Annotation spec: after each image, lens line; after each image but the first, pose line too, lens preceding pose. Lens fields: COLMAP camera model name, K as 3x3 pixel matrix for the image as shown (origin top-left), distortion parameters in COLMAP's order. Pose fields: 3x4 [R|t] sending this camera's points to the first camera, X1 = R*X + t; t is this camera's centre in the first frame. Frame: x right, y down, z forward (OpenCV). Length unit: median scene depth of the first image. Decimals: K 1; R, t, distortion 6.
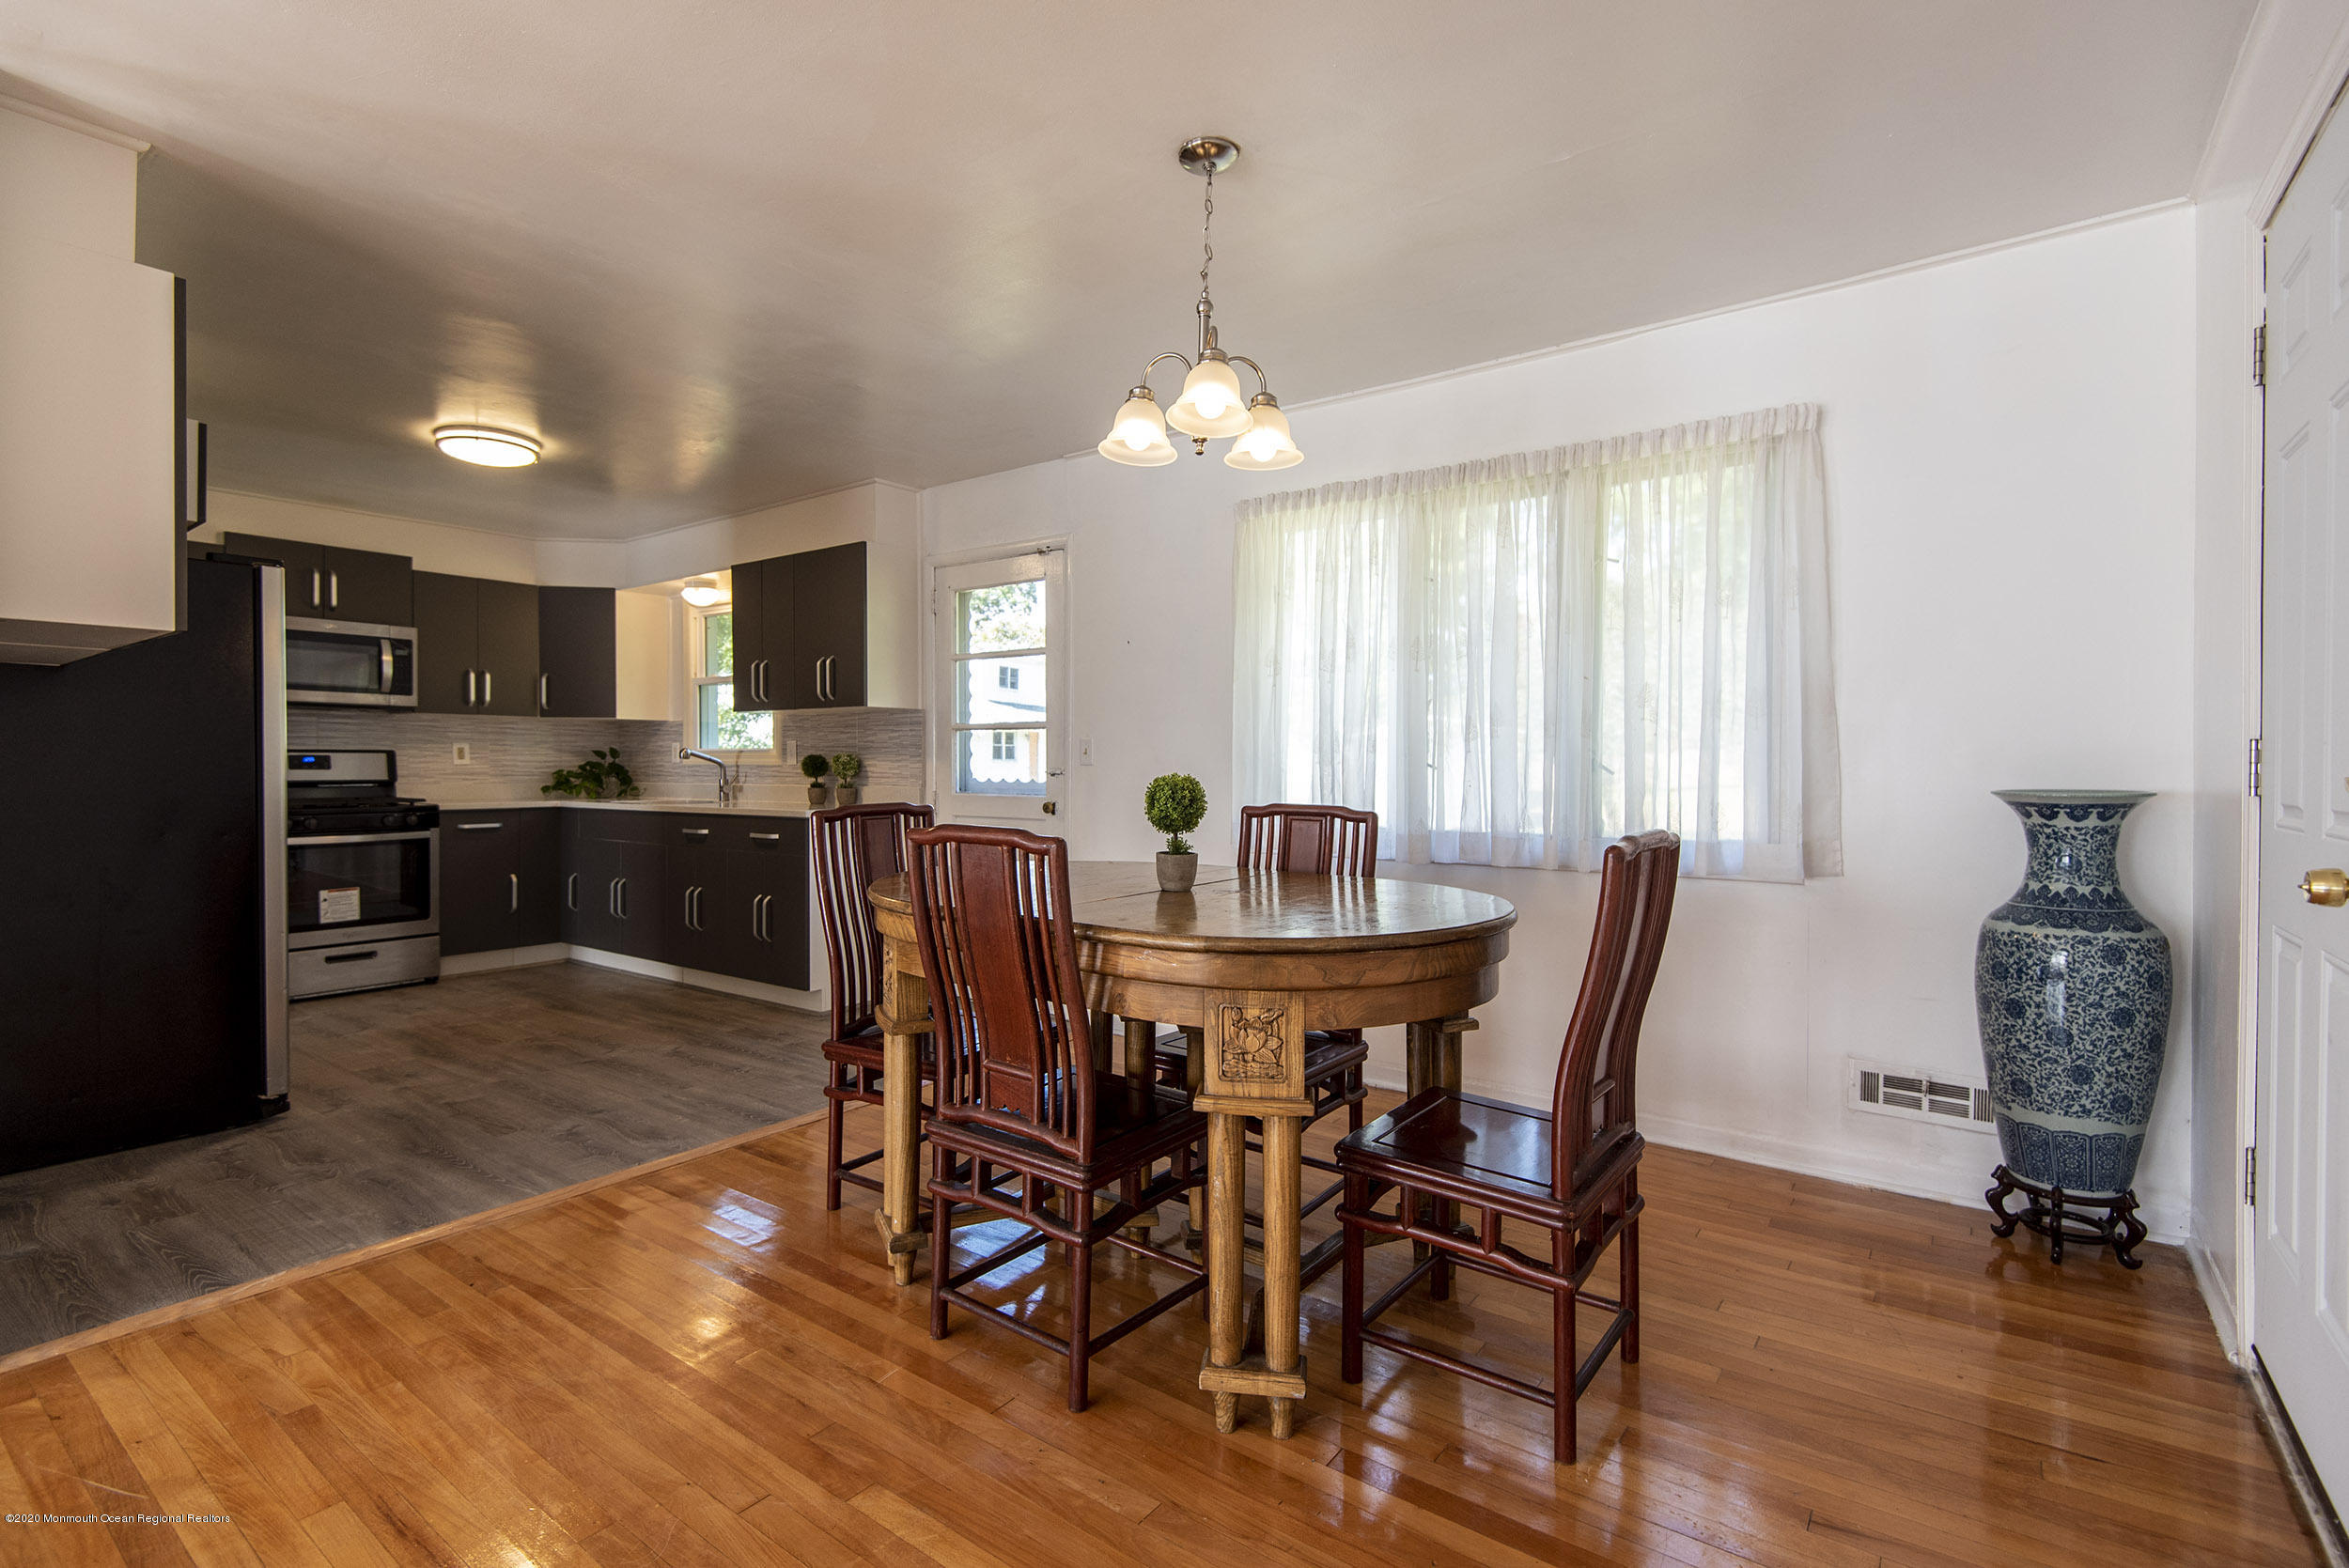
lens RADIAL K [[1076.5, 0, 1169.4], [0, 1076.5, 772.1], [0, 0, 1]] dist [0.024521, -0.013593]
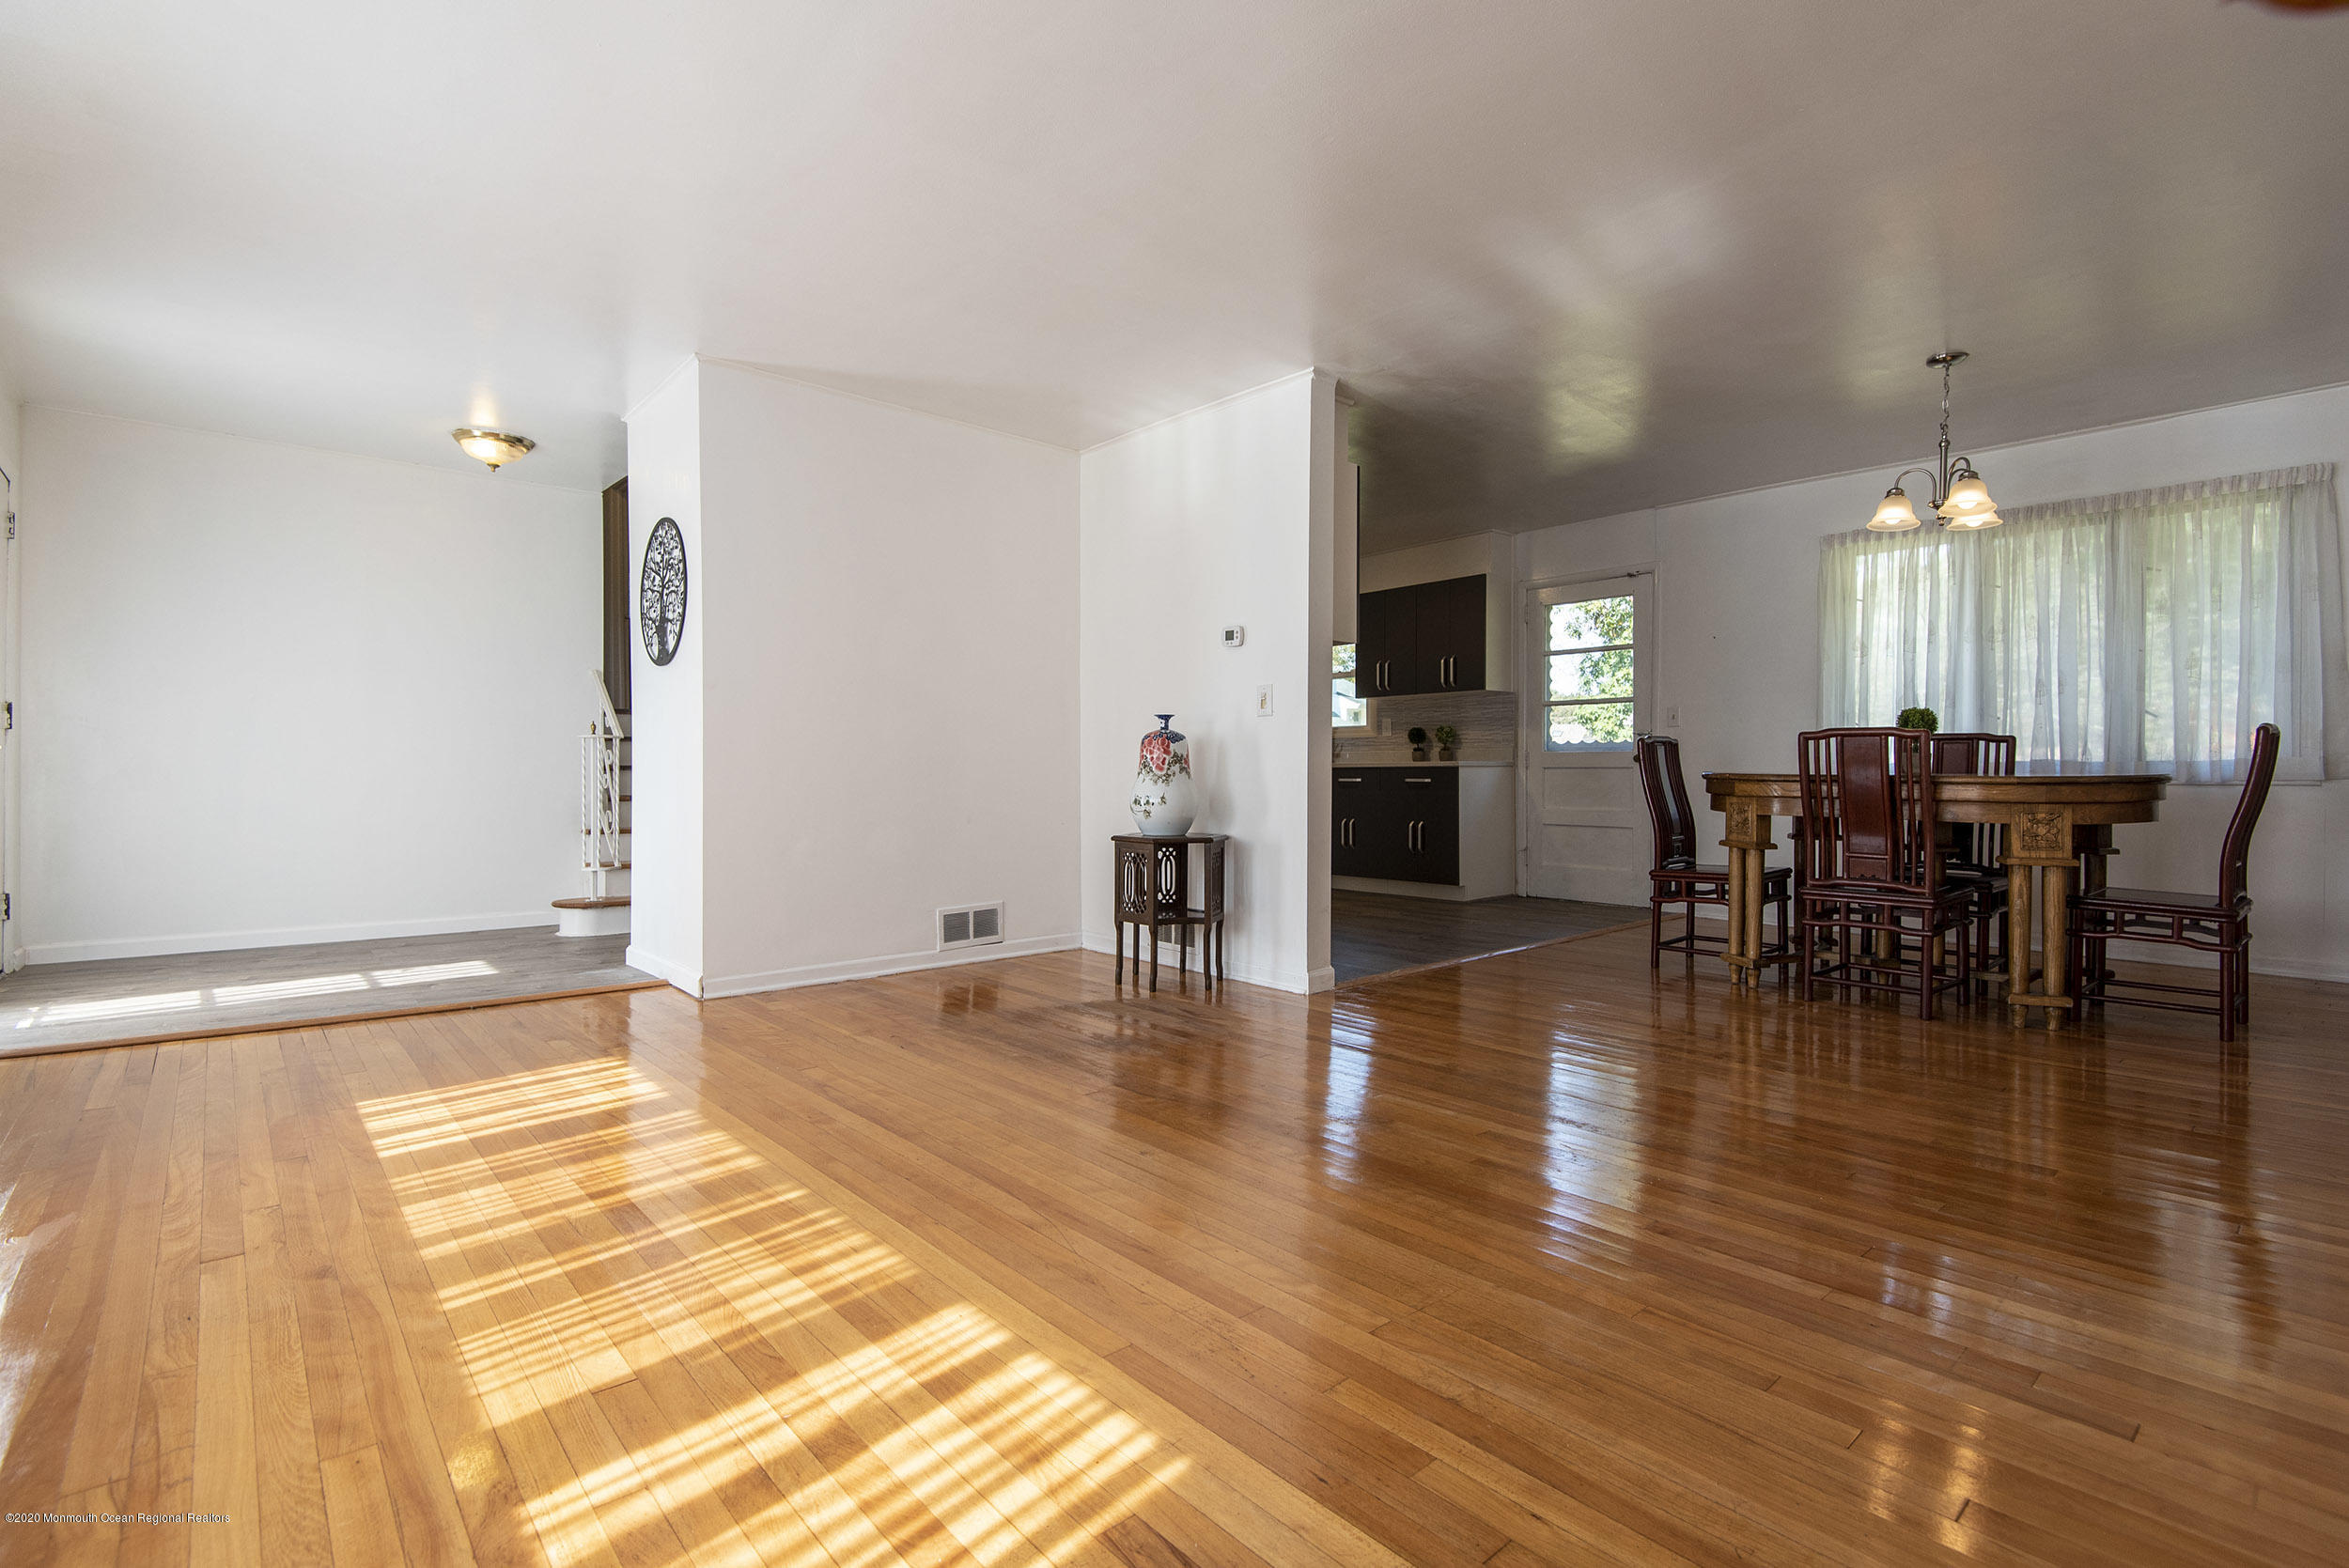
lens RADIAL K [[1076.5, 0, 1174.4], [0, 1076.5, 774.0], [0, 0, 1]] dist [0.024521, -0.013593]
pose [[0.978145, -0.005280, -0.207858, -0.513992], [0.004726, 0.999984, -0.003160, 0.068976], [0.207871, 0.002108, 0.978154, -0.626130]]
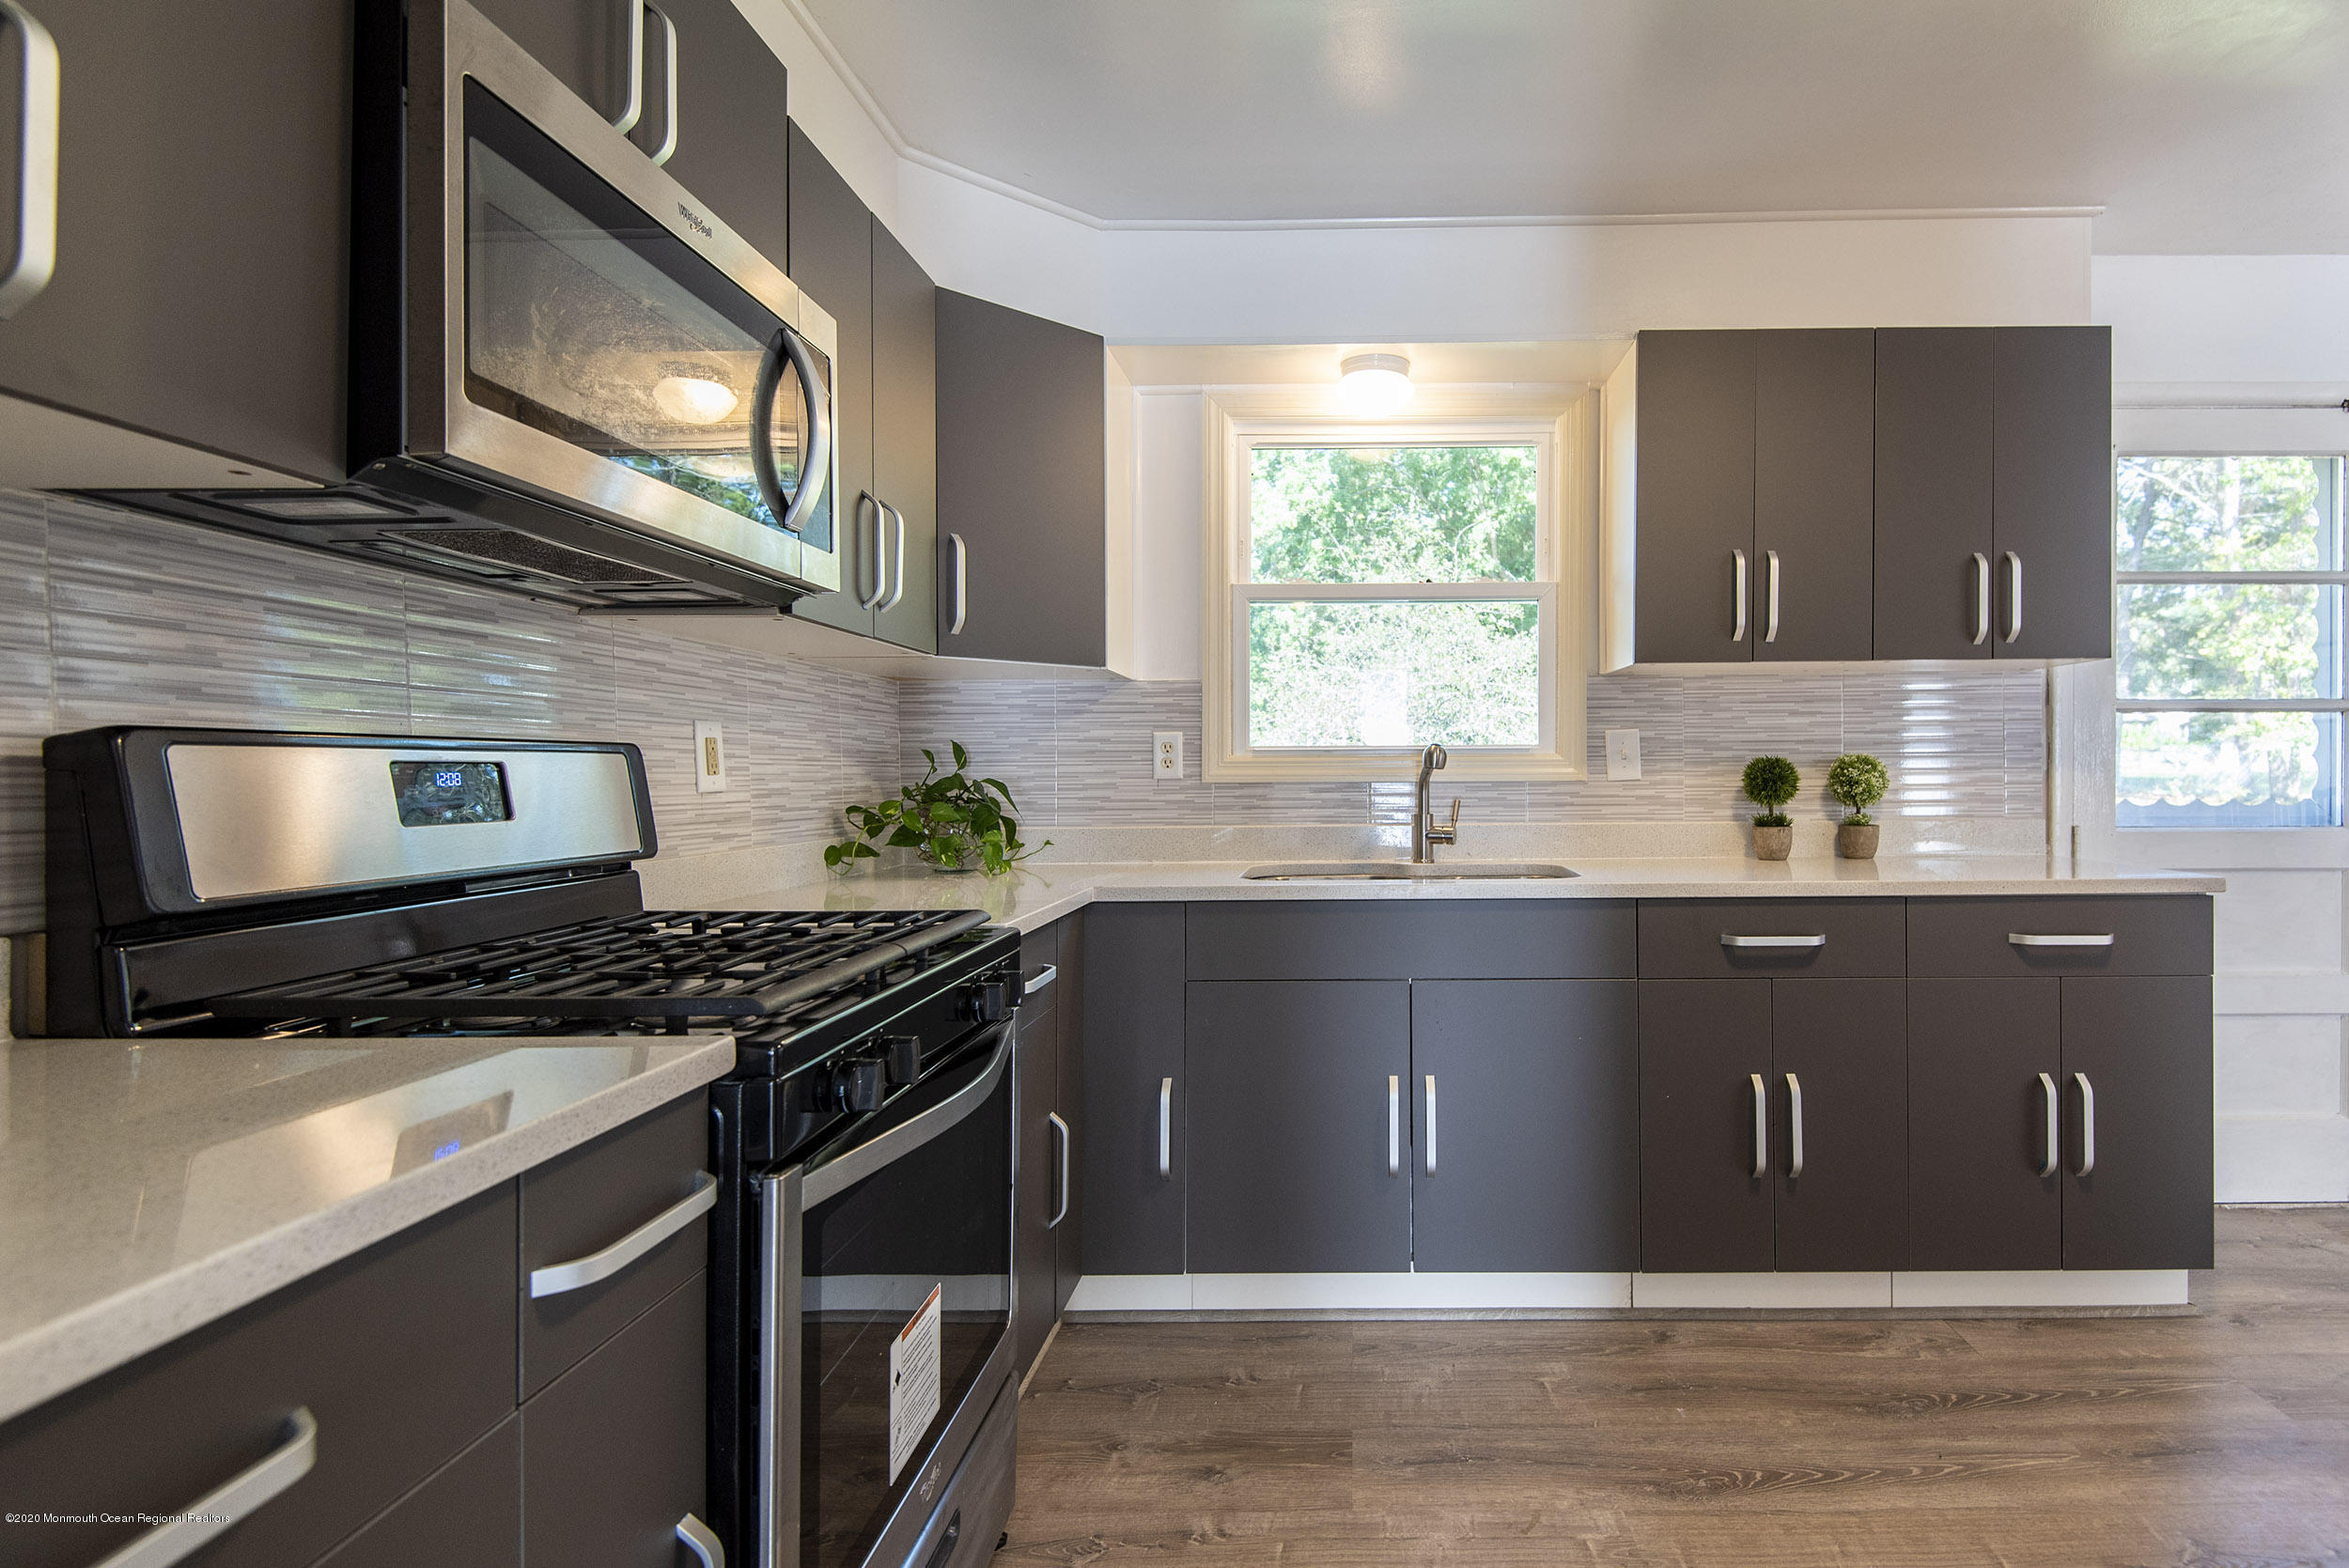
lens RADIAL K [[1188.0, 0, 1291.4], [0, 1188.0, 774.3], [0, 0, 1]] dist [-0.004261, -0.001114]
pose [[0.806190, -0.008102, 0.591601, -1.206442], [0.012002, 0.999924, -0.002662, -0.014664], [-0.591535, 0.009246, 0.806227, 1.042475]]
